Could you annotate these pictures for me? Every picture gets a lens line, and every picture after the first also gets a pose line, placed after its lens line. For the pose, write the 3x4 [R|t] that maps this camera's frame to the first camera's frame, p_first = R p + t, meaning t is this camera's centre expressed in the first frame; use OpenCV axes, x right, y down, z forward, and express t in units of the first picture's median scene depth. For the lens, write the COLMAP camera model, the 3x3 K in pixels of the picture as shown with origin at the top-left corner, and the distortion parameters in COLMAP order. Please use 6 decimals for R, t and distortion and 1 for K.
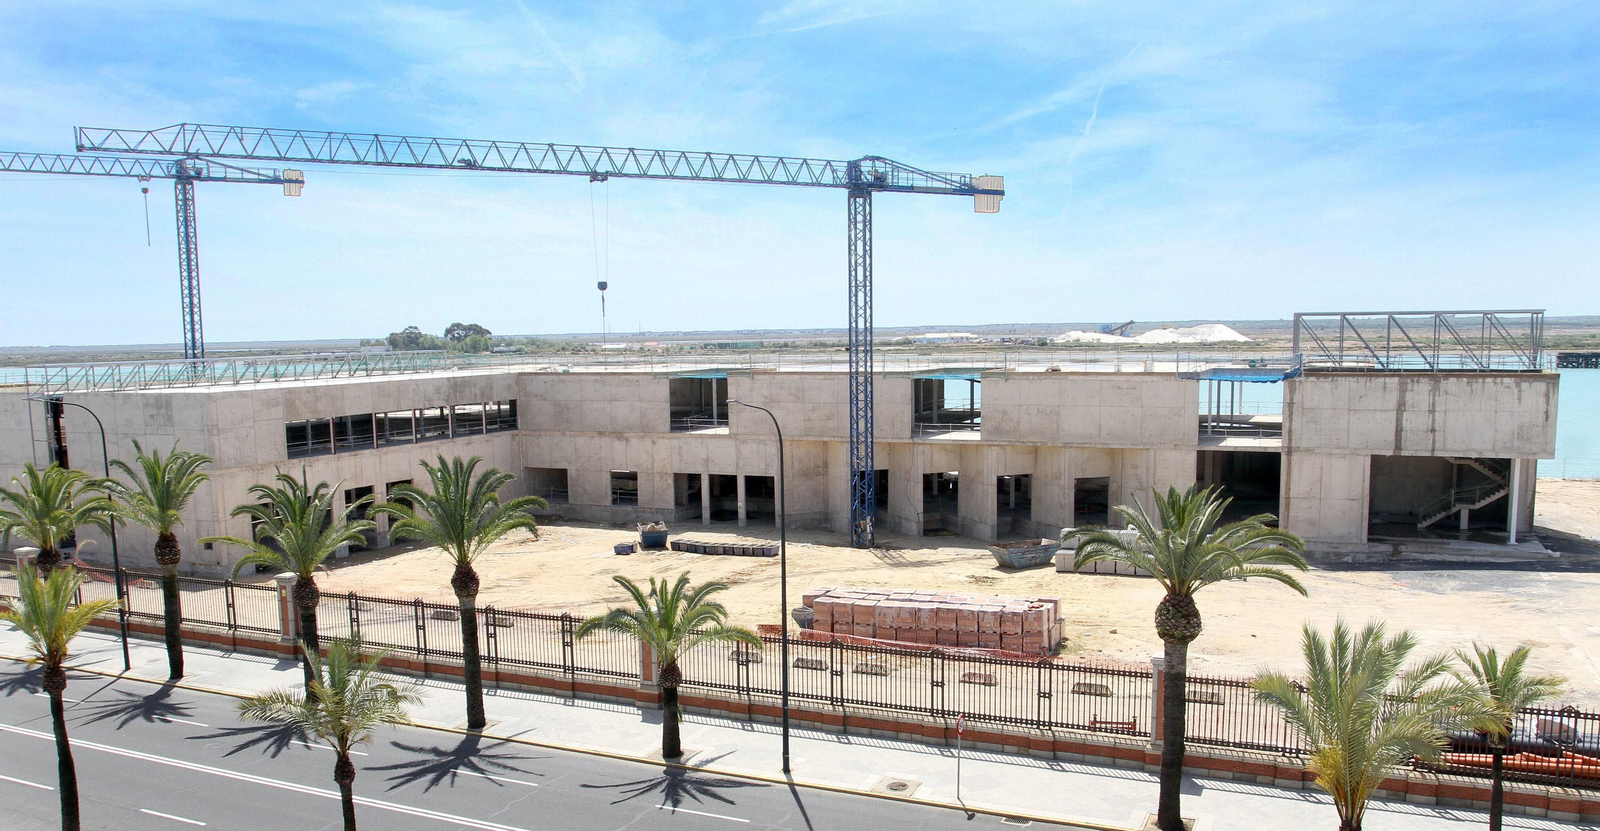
lens RADIAL K [[1234.4, 0, 800.0], [0, 1234.4, 415.5], [0, 0, 1]] dist [-0.037031, 0.000602]
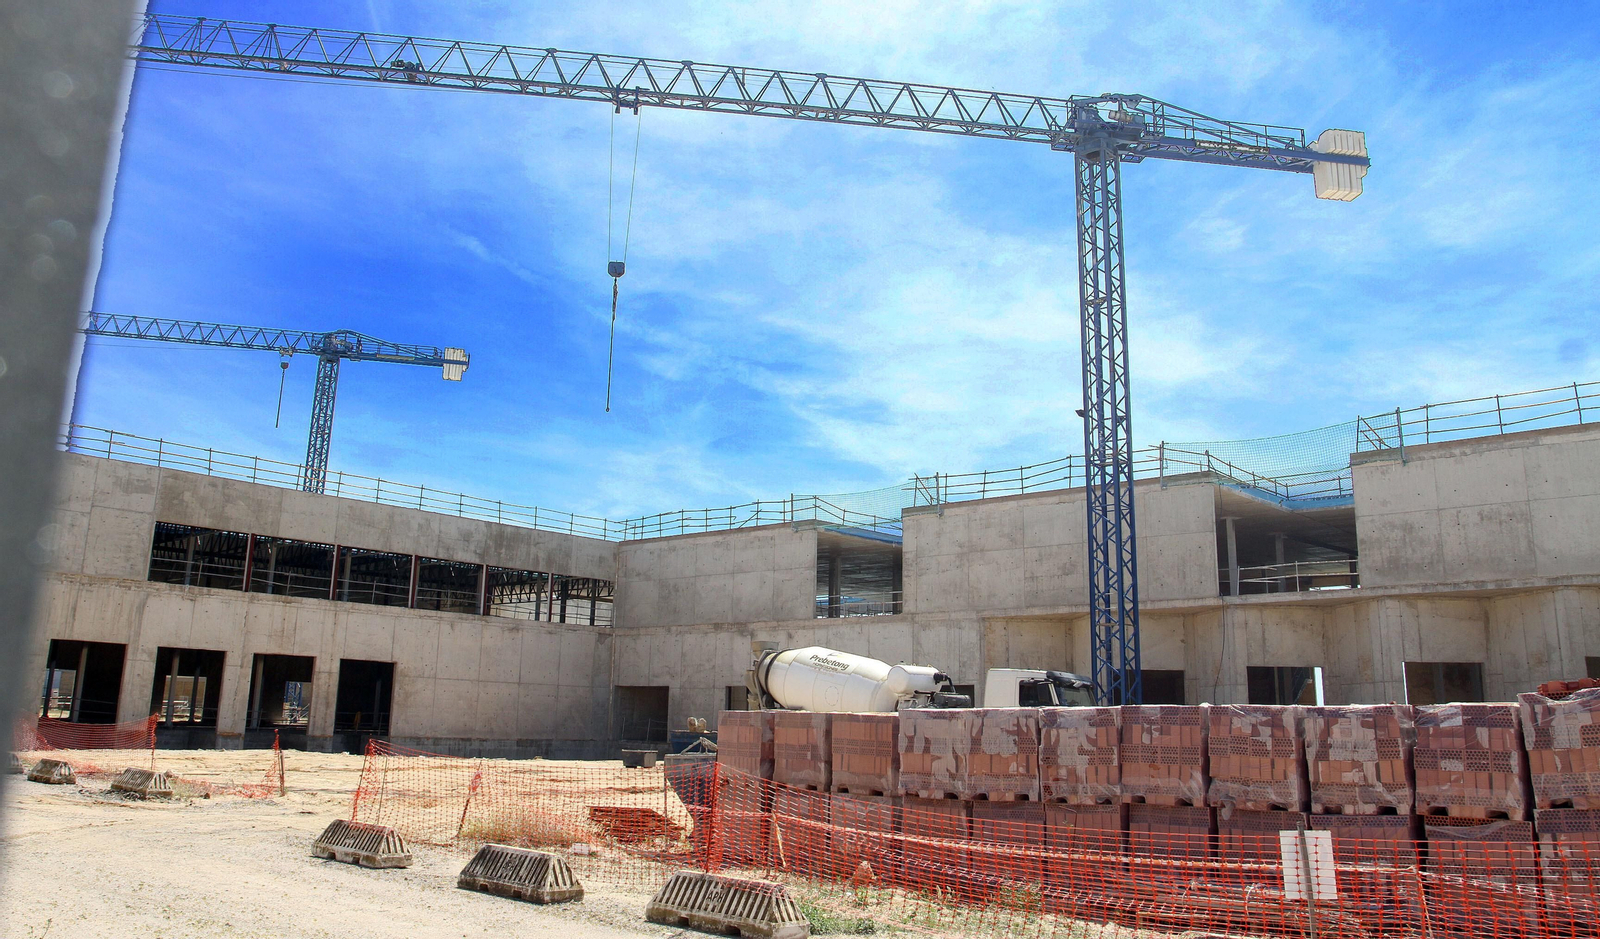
lens RADIAL K [[1235.8, 0, 803.7], [0, 1235.8, 384.3], [0, 0, 1]] dist [-0.085740, 0.059776]
pose [[0.955832, -0.042497, -0.290826, 0.073586], [-0.055612, 0.945468, -0.320932, 0.104940], [0.288606, 0.322930, 0.901345, 0.443550]]
